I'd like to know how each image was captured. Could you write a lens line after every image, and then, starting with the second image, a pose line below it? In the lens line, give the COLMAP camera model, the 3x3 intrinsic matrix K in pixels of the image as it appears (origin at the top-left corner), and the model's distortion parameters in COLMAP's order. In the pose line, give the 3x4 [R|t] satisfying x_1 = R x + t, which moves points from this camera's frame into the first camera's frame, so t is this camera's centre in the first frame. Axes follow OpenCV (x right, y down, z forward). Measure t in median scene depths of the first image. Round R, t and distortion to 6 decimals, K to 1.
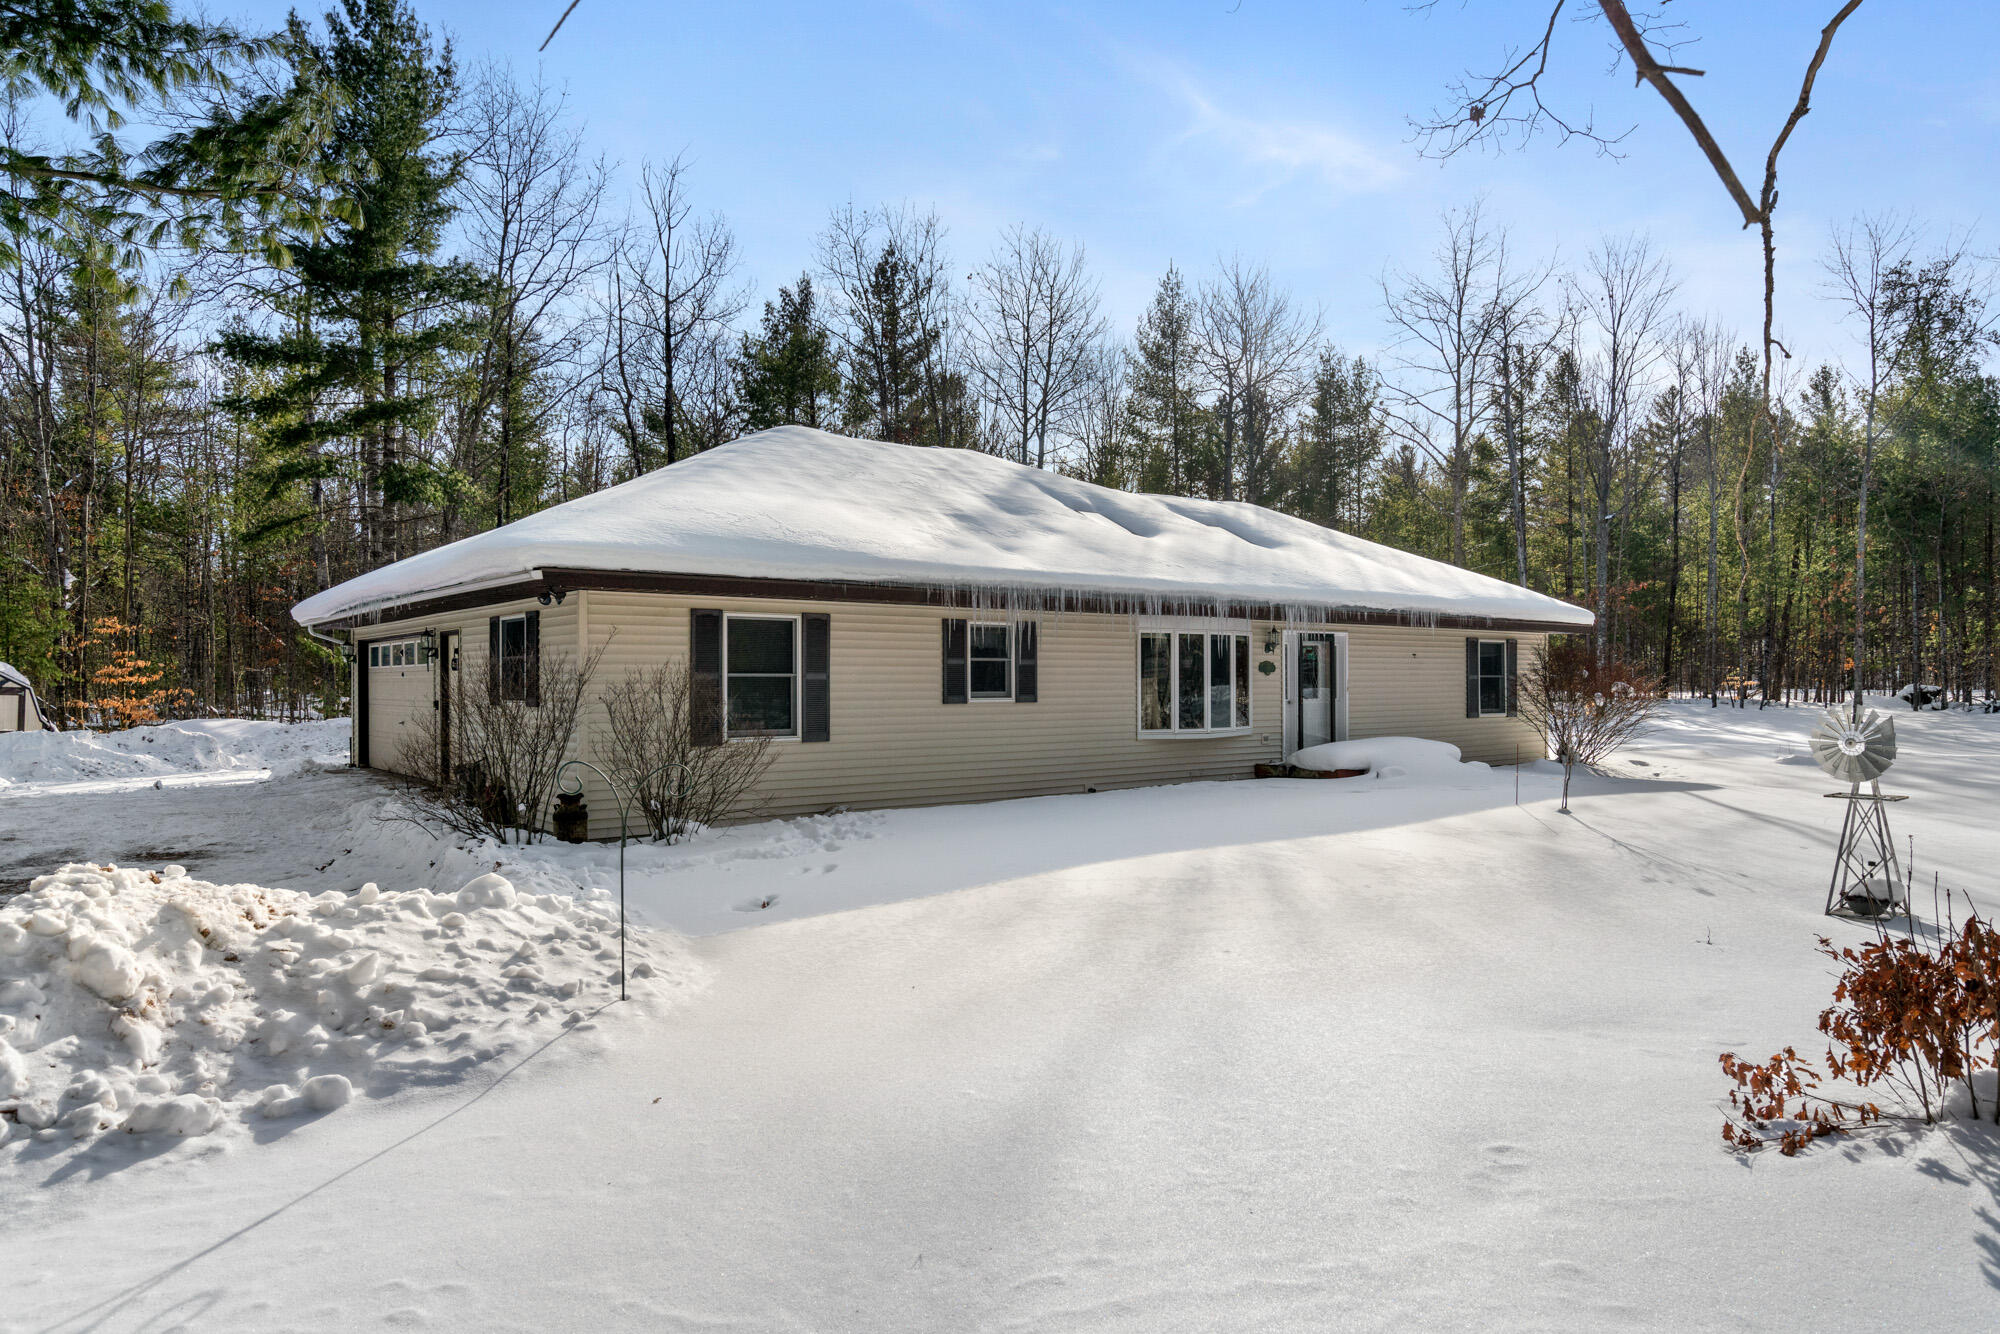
lens RADIAL K [[1273.9, 0, 1000.5], [0, 1273.9, 670.6], [0, 0, 1]] dist [0.004147, 0.002293]
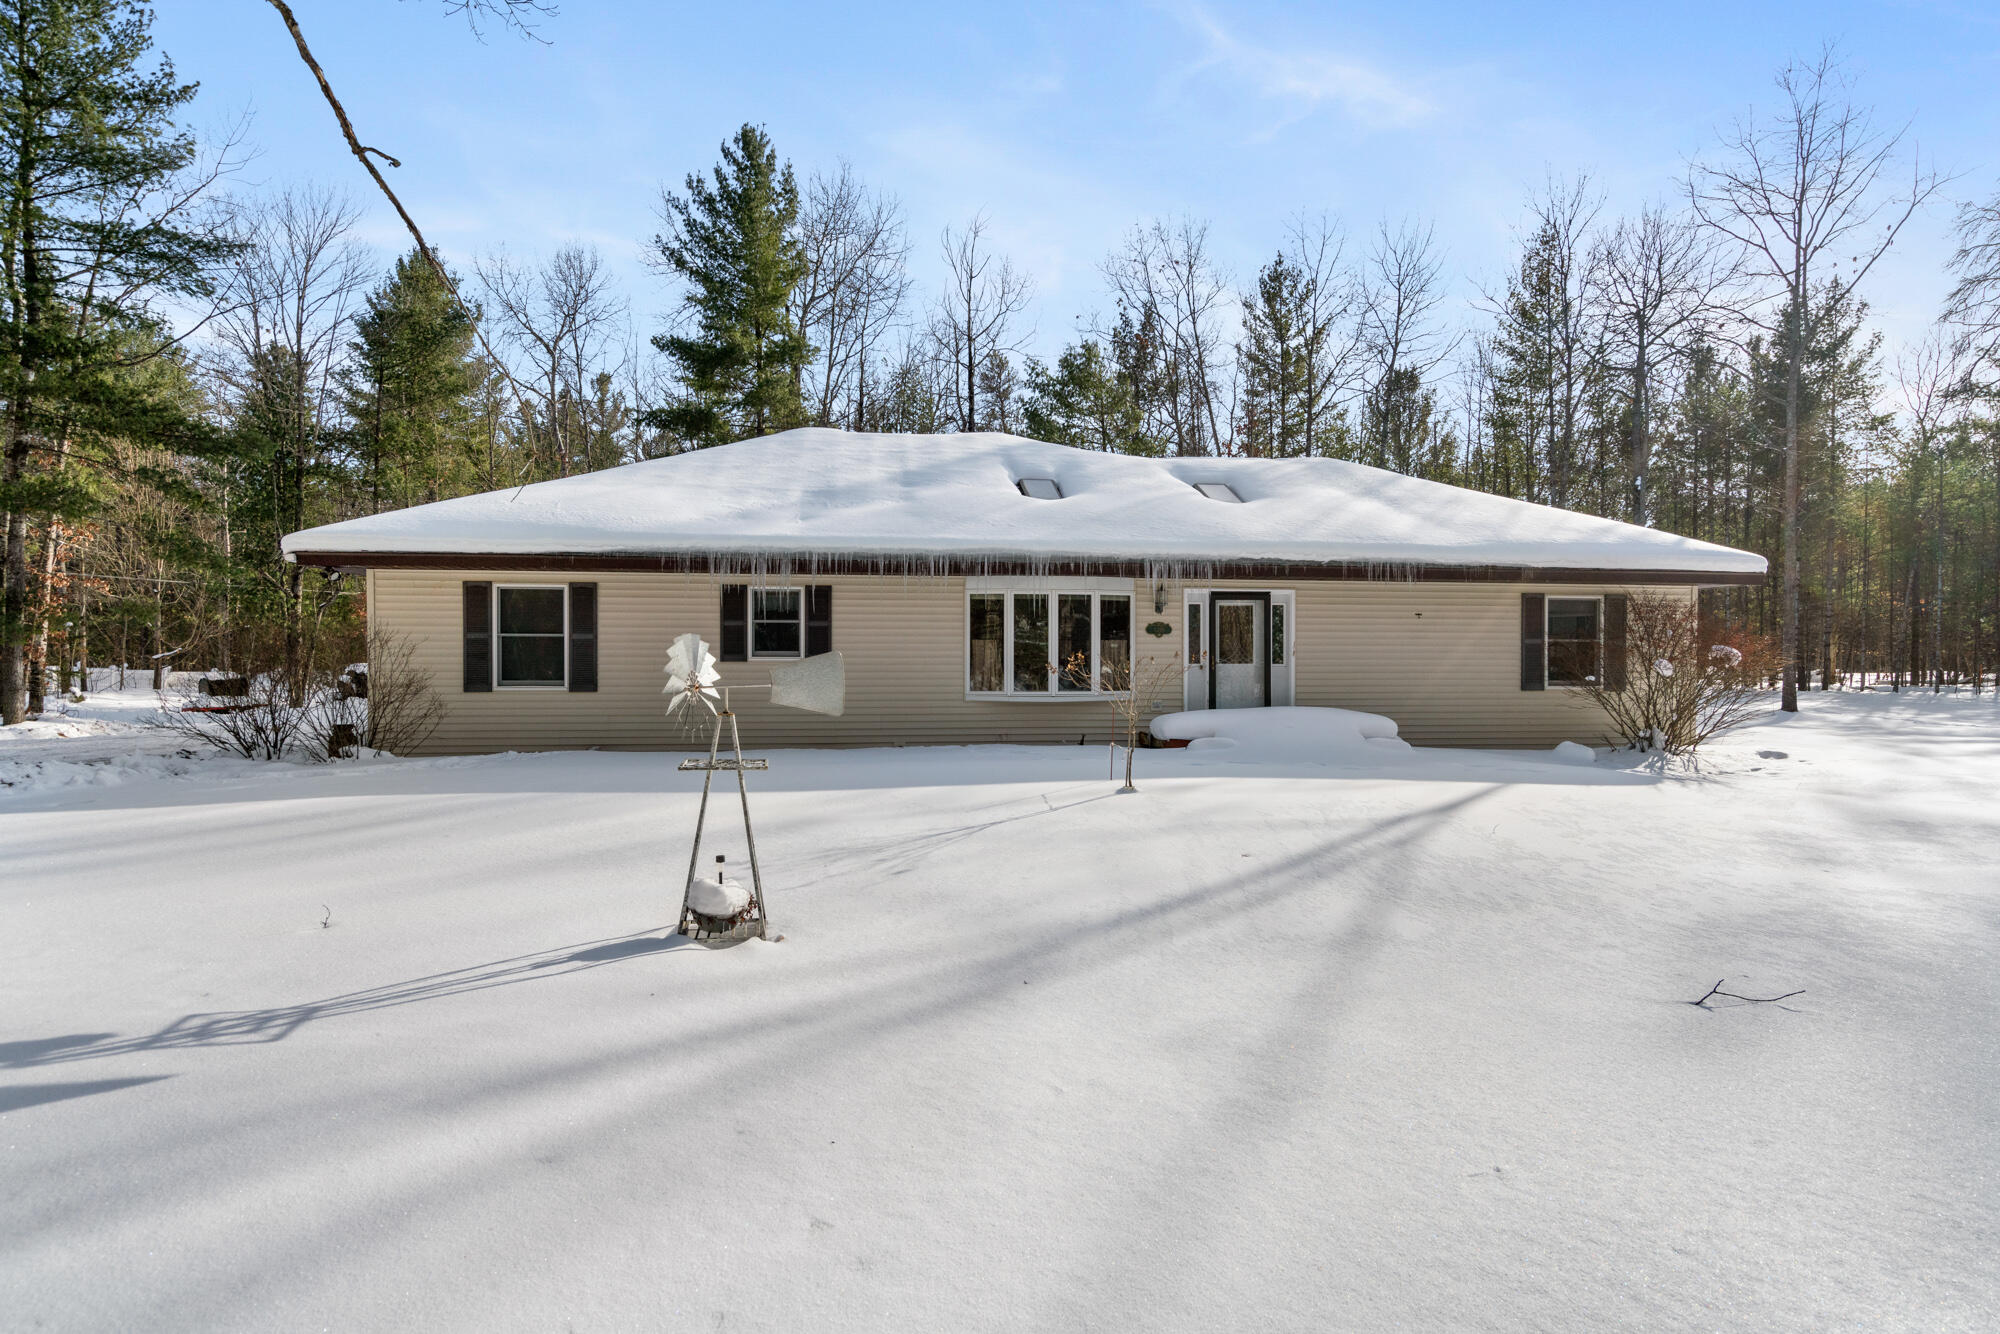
lens RADIAL K [[1085.2, 0, 999.8], [0, 1085.2, 671.6], [0, 0, 1]] dist [-0.003624, 0.000344]
pose [[0.842885, 0.004124, -0.538078, 0.613765], [0.000865, 0.999959, 0.009020, 0.024227], [0.538093, -0.008068, 0.842847, 0.310134]]
